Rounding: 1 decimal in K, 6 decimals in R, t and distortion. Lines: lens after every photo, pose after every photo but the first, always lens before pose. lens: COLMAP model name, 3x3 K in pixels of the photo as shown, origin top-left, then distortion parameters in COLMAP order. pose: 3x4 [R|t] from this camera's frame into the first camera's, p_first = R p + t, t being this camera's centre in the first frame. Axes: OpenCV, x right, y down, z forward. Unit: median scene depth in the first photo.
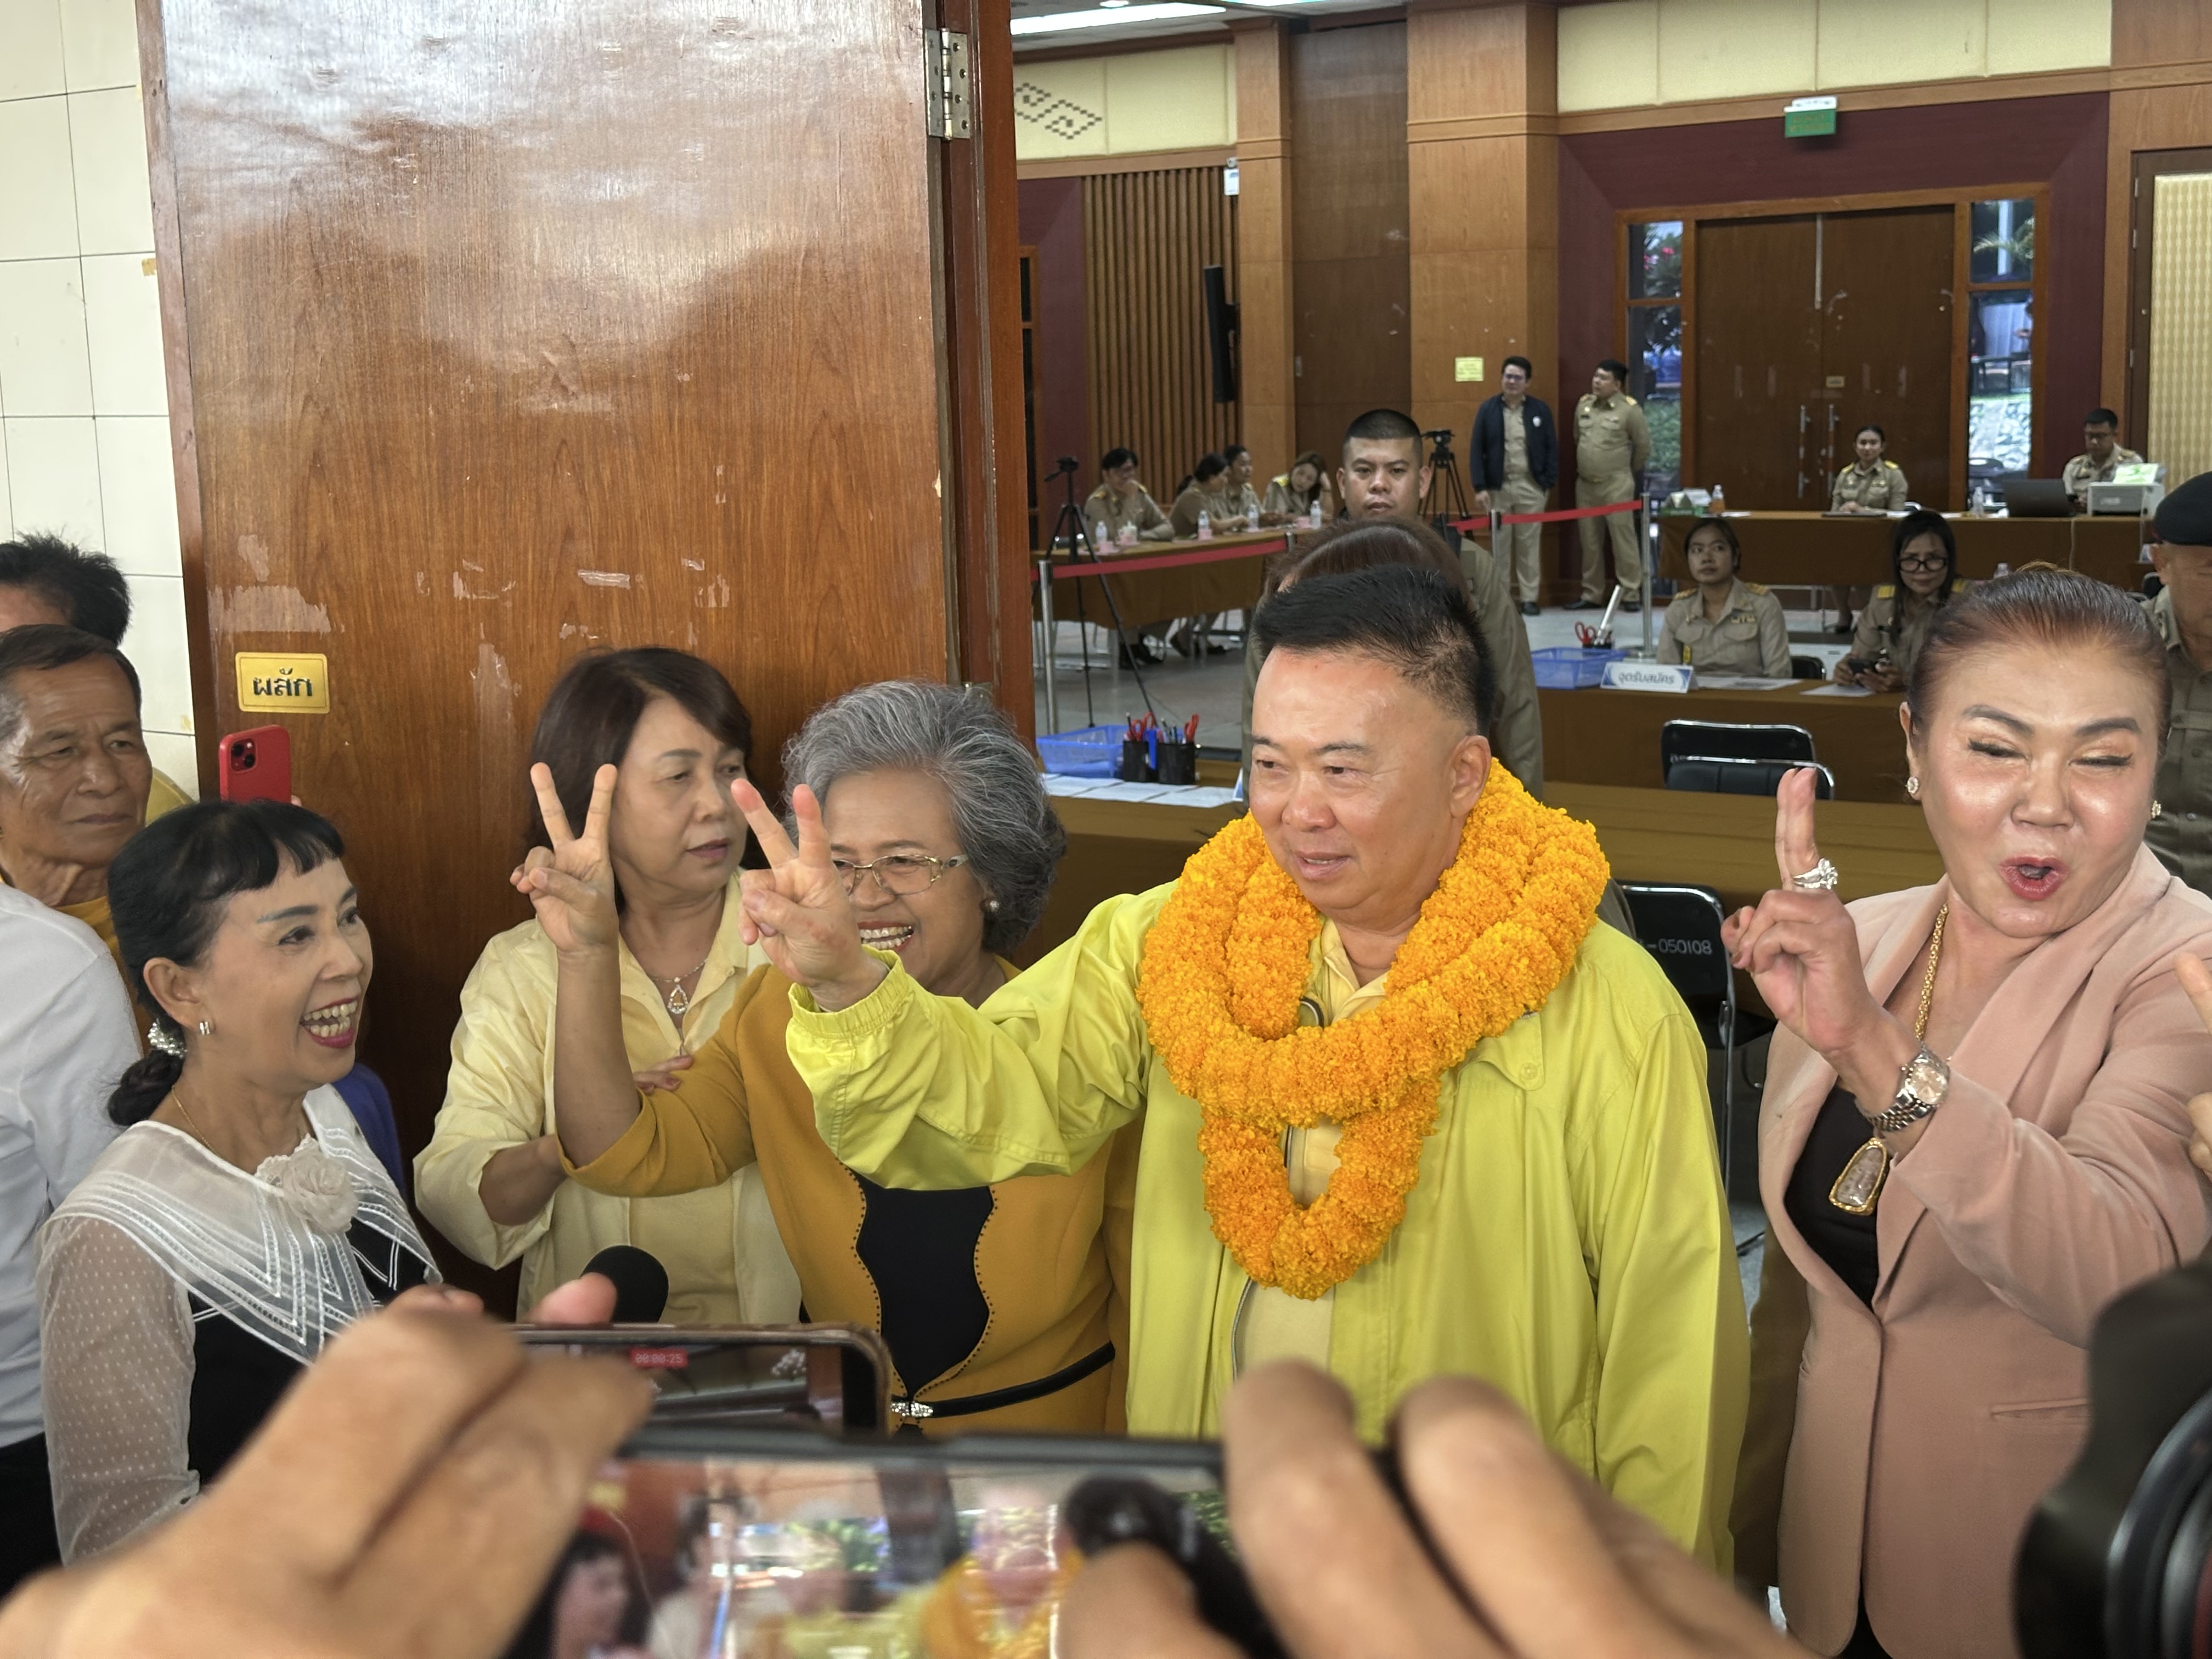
lens RADIAL K [[3154.9, 0, 1106.0], [0, 3154.9, 829.5], [0, 0, 1]] dist [0.198061, -0.457046]
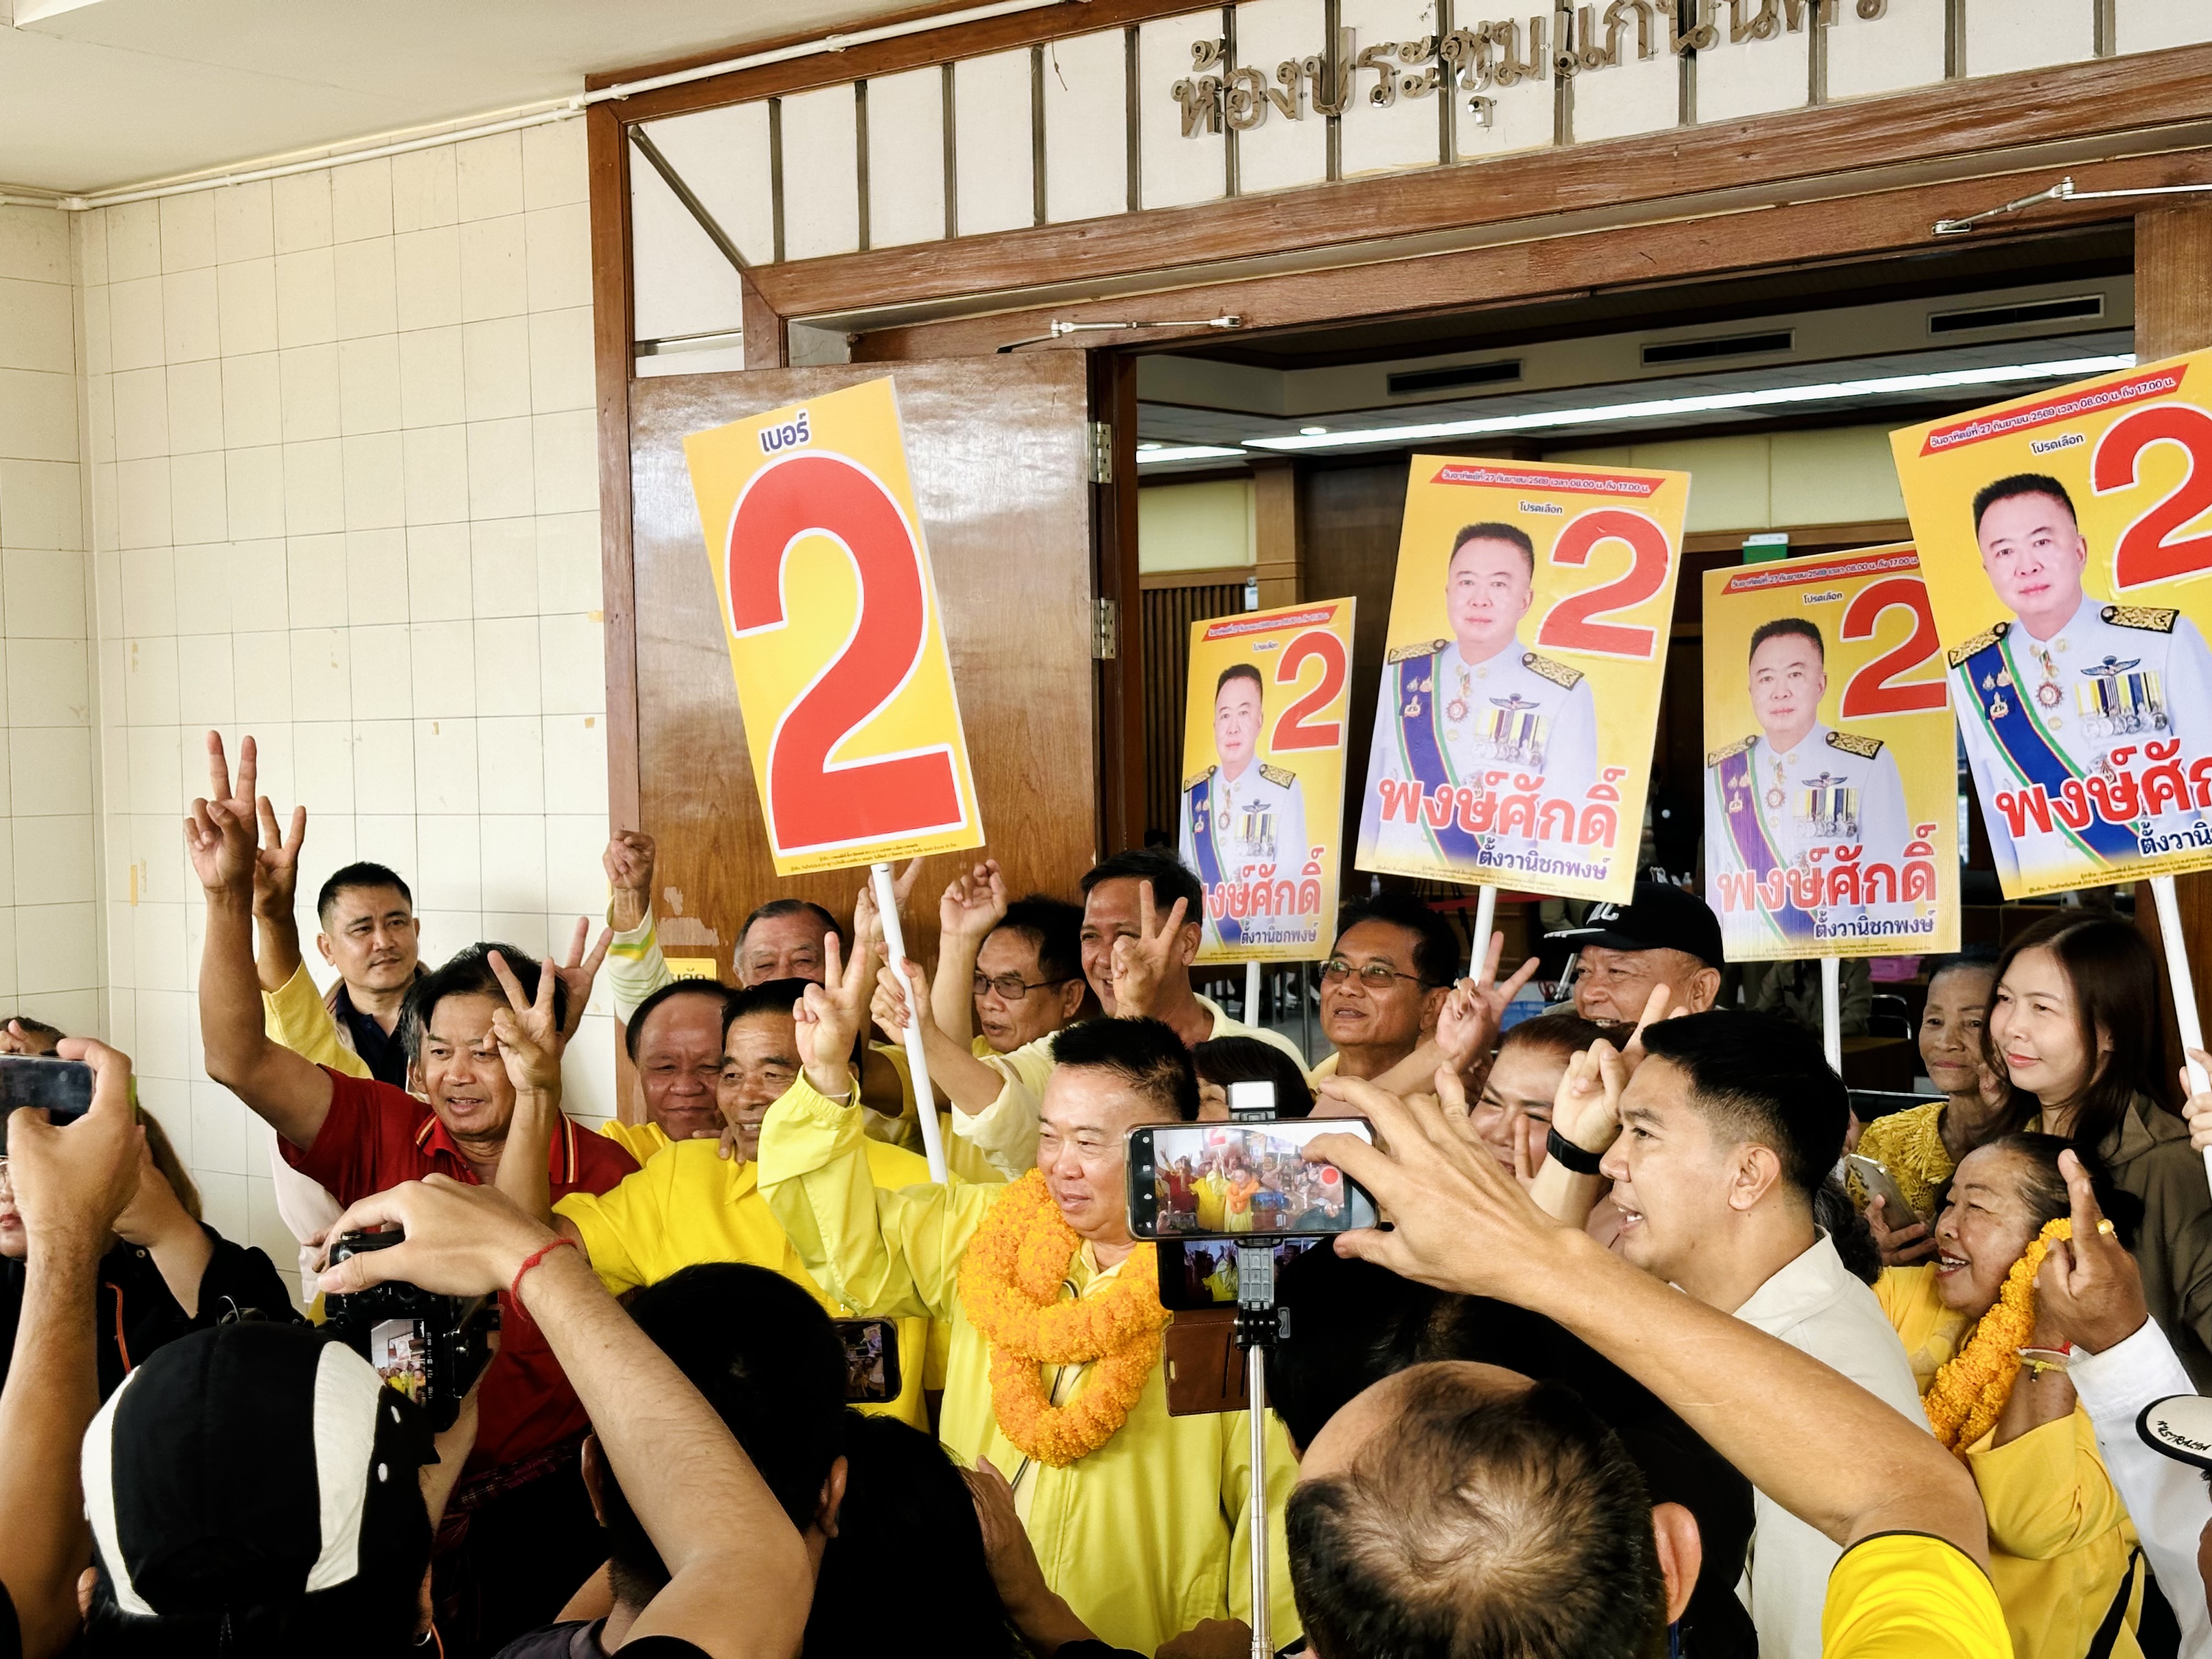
lens RADIAL K [[3154.9, 0, 1106.0], [0, 3154.9, 829.5], [0, 0, 1]] dist [0.198061, -0.457046]
pose [[0.999949, 0.008704, -0.005063, -0.035556], [-0.009250, 0.992694, -0.120307, 0.073452], [0.003979, 0.120348, 0.992724, -0.629778]]
